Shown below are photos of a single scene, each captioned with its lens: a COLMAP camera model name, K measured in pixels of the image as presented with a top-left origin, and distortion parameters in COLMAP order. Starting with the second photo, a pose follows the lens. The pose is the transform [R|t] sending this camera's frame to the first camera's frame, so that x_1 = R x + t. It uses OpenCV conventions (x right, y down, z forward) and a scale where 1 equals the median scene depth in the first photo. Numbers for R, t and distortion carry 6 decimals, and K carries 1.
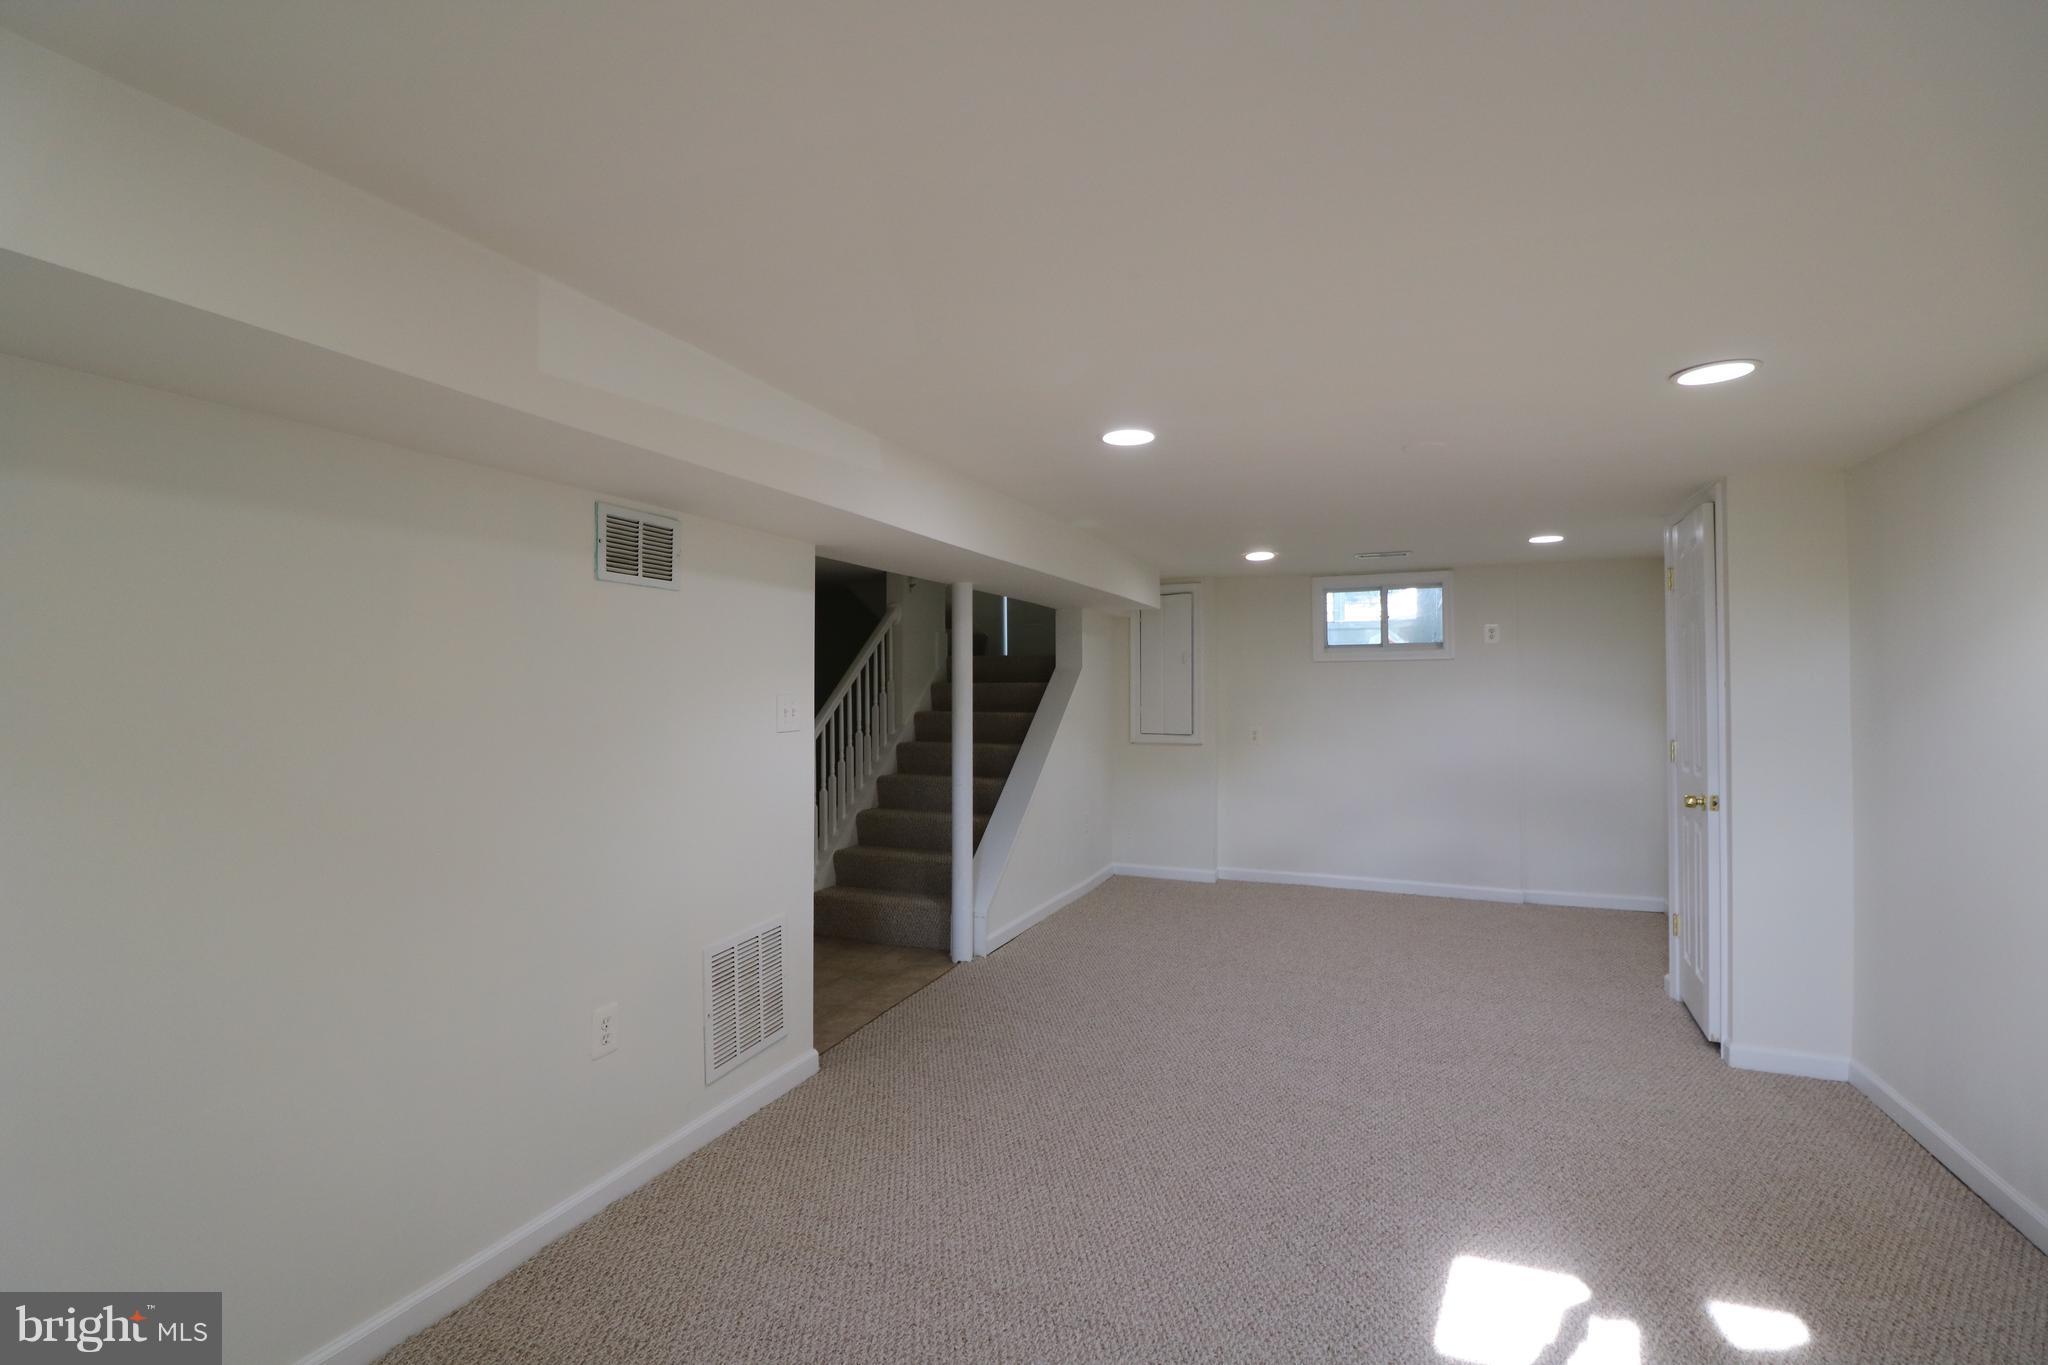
lens RADIAL K [[952.0, 0, 999.7], [0, 952.0, 675.7], [0, 0, 1]] dist [-0.003371, -0.007884]
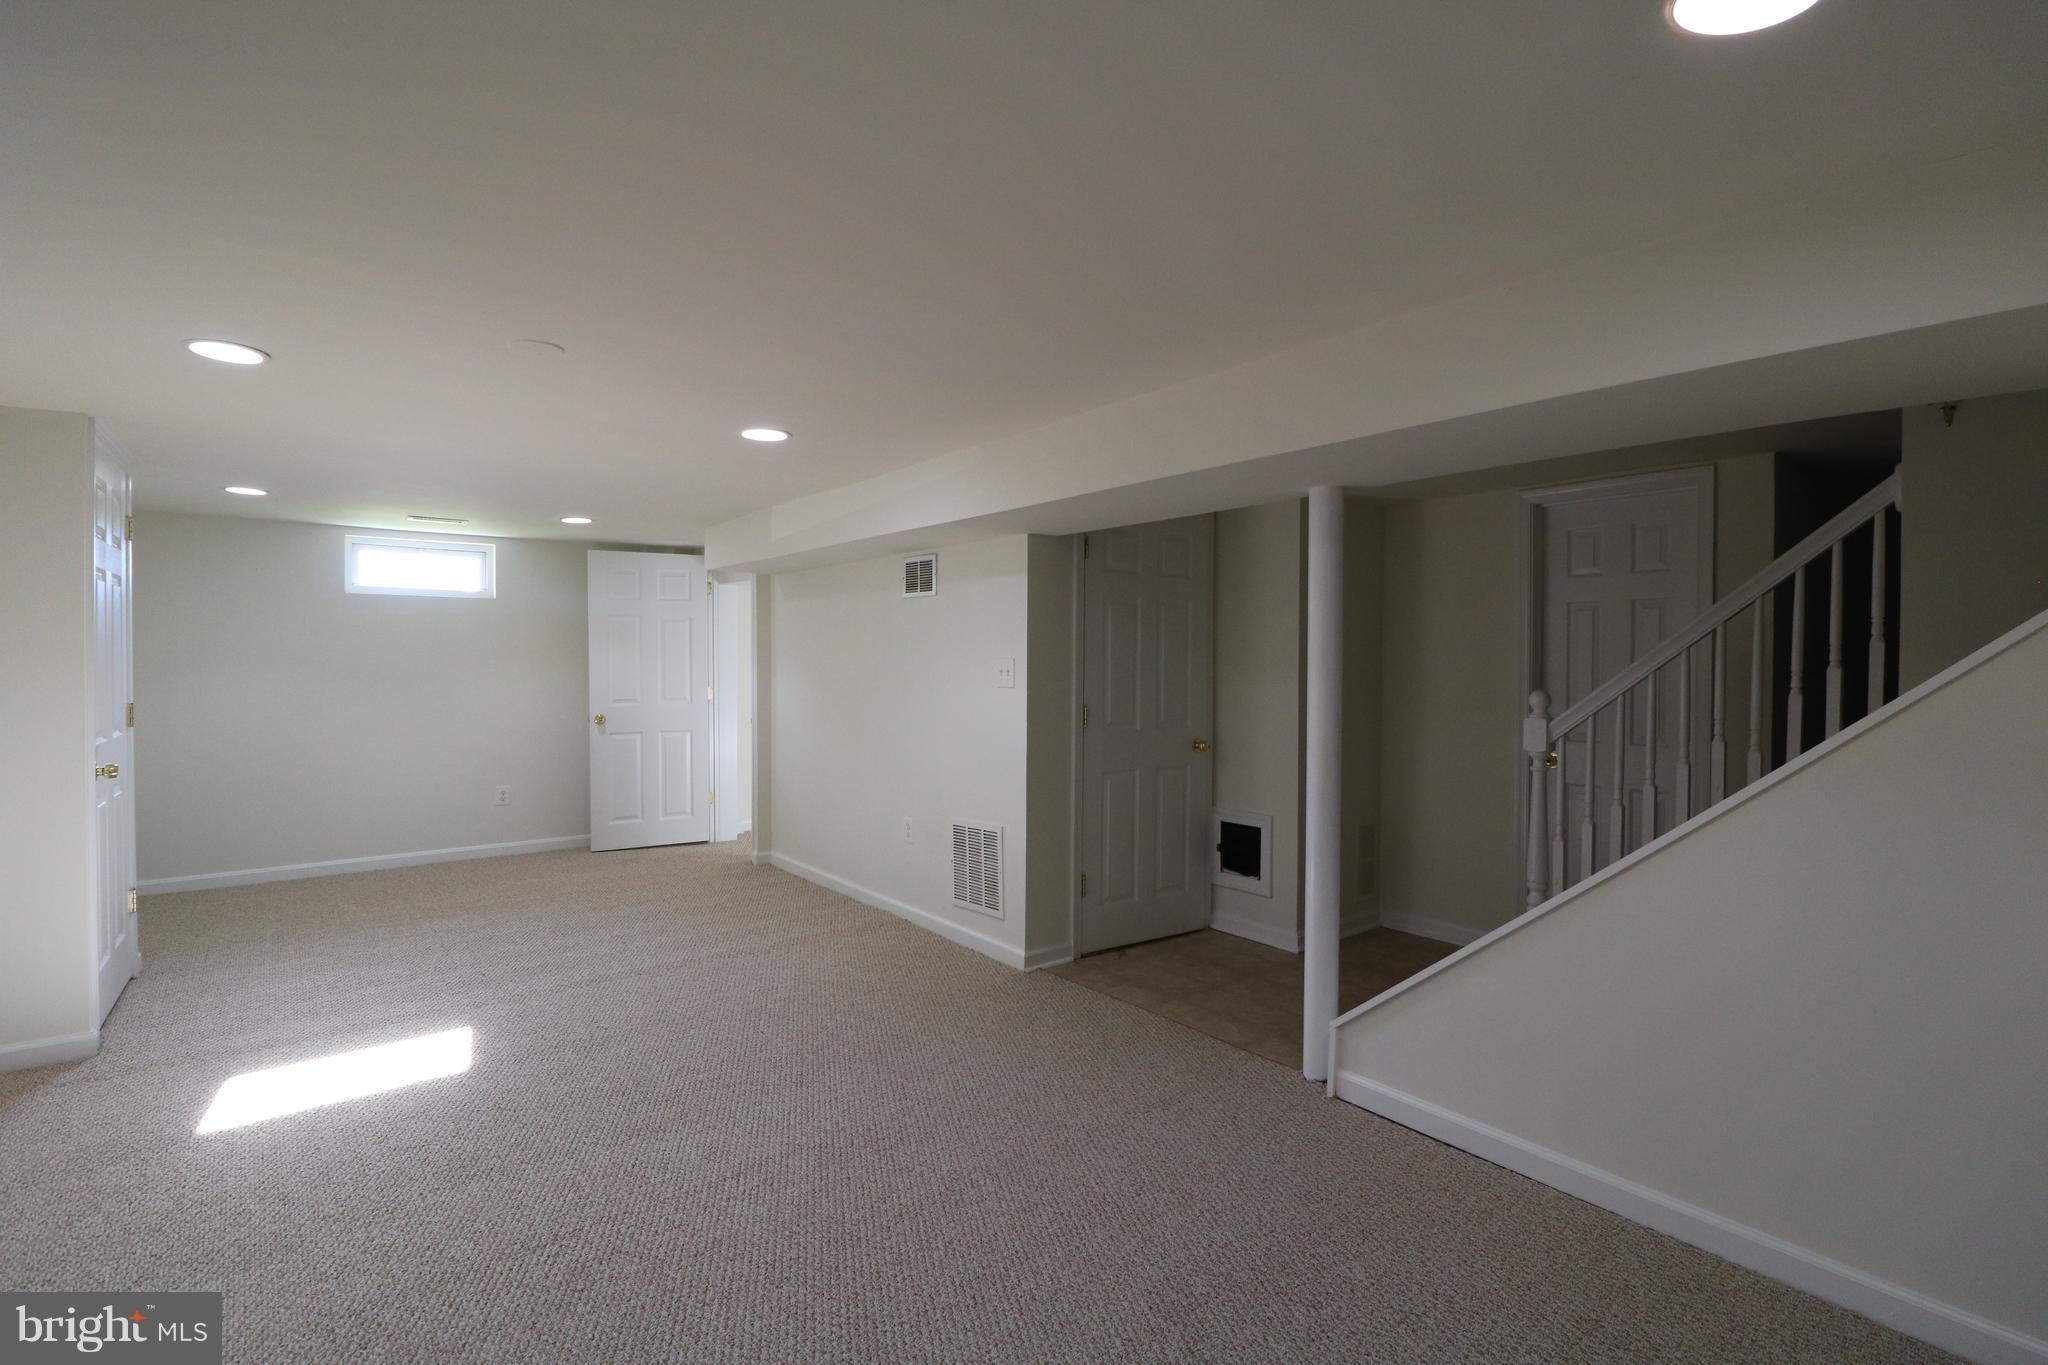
lens RADIAL K [[952.0, 0, 999.7], [0, 952.0, 675.7], [0, 0, 1]] dist [-0.003371, -0.007884]
pose [[-0.498242, 0.005279, -0.867022, 0.962857], [-0.002672, 0.999967, 0.007624, 0.035369], [0.867034, 0.006115, -0.498212, 1.745473]]
